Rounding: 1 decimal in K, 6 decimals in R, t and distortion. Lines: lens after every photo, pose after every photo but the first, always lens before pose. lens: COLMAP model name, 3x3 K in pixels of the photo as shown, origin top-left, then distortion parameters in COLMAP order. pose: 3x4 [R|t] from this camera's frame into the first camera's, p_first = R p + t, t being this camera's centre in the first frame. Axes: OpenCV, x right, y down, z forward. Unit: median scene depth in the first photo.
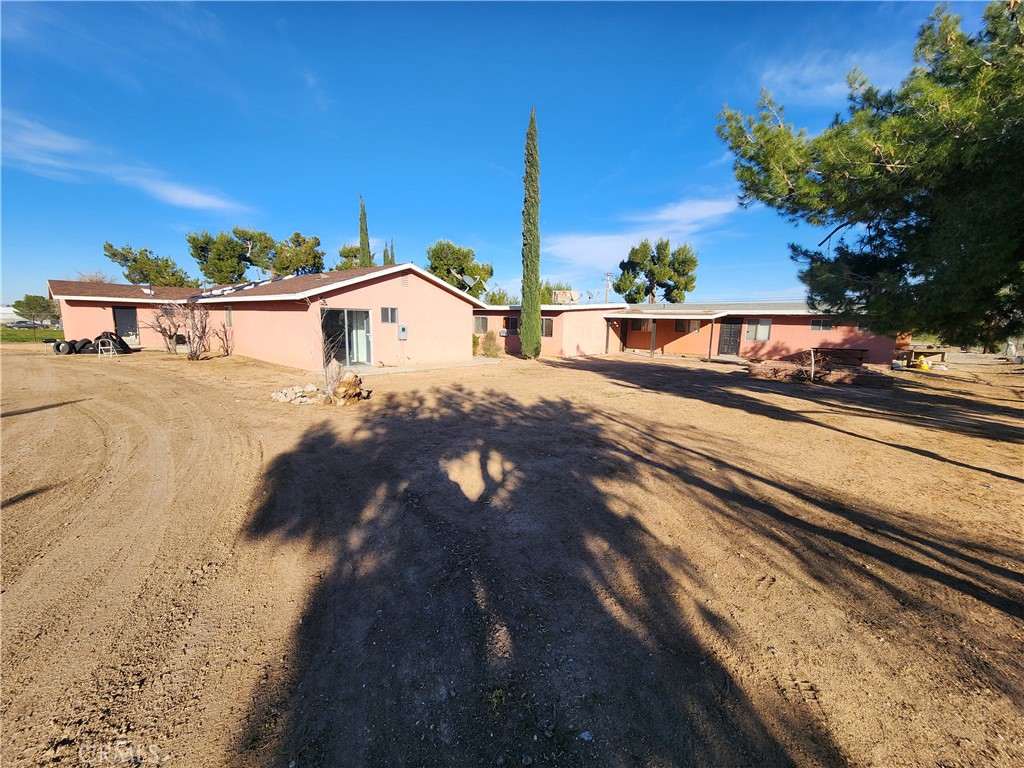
lens RADIAL K [[418.5, 0, 512.0], [0, 418.5, 384.0], [0, 0, 1]] dist [0.012980, -0.007617]
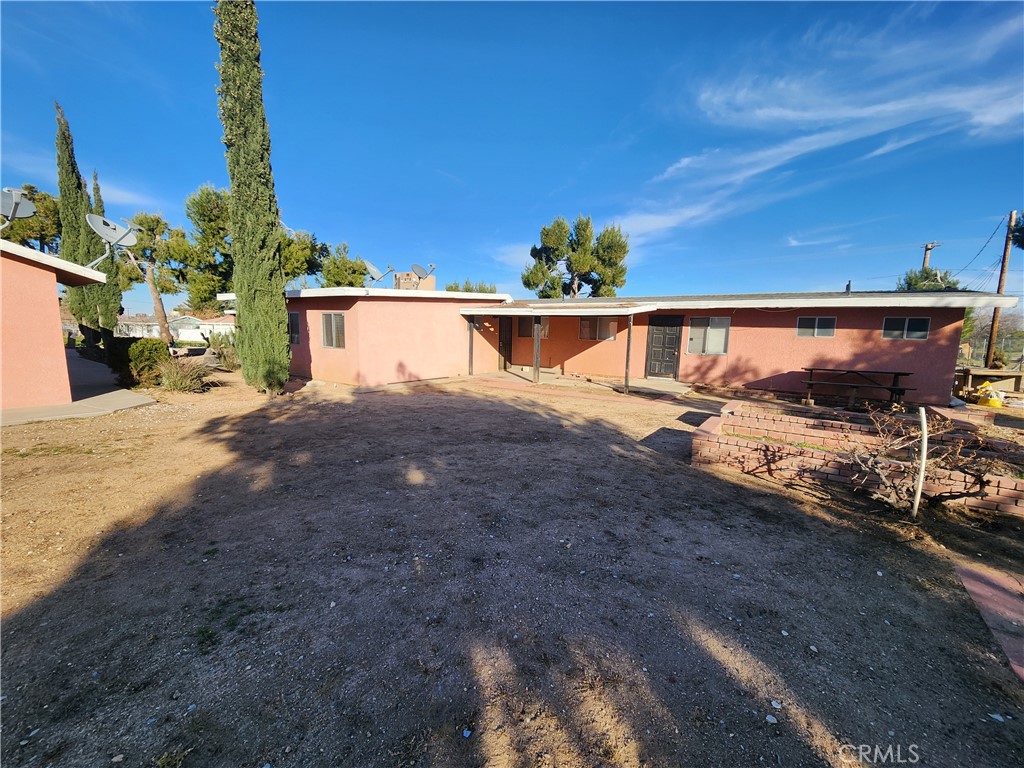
lens RADIAL K [[418.5, 0, 512.0], [0, 418.5, 384.0], [0, 0, 1]] dist [0.012980, -0.007617]
pose [[0.994290, -0.009711, 0.106268, 0.216327], [0.011636, 0.999779, -0.017511, -0.047007], [-0.106074, 0.018647, 0.994183, 0.386146]]
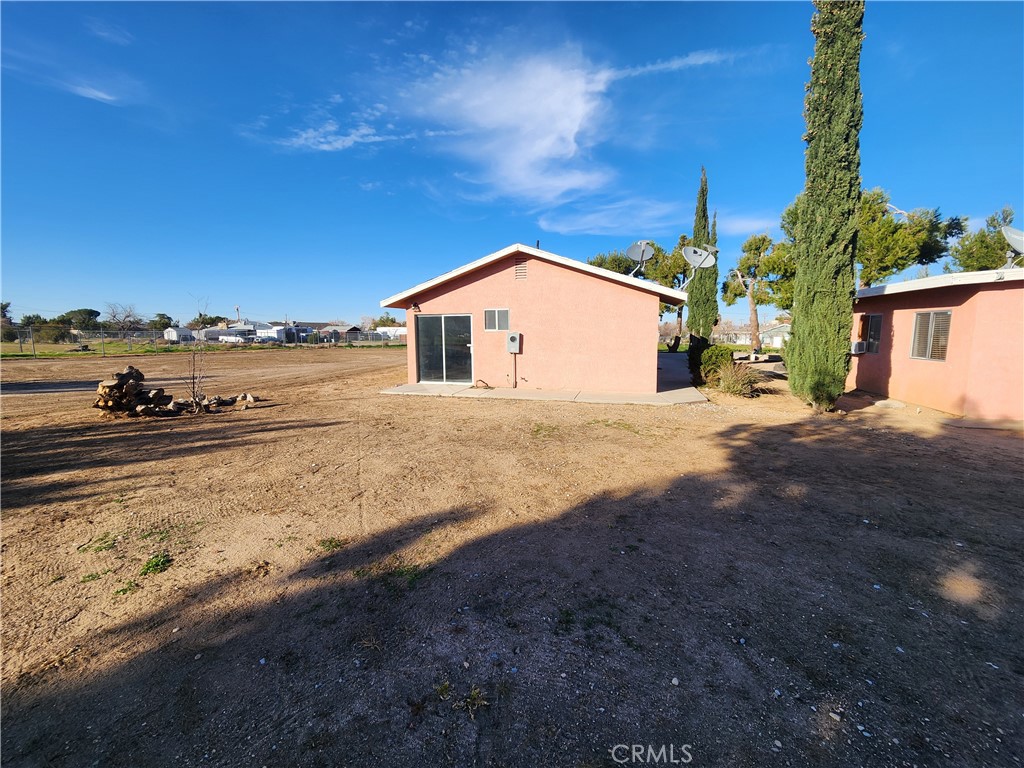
lens RADIAL K [[418.5, 0, 512.0], [0, 418.5, 384.0], [0, 0, 1]] dist [0.012980, -0.007617]
pose [[0.424385, 0.089836, -0.901014, 0.235457], [-0.119842, 0.991885, 0.042450, -0.051639], [0.897516, 0.089964, 0.431708, 0.420760]]
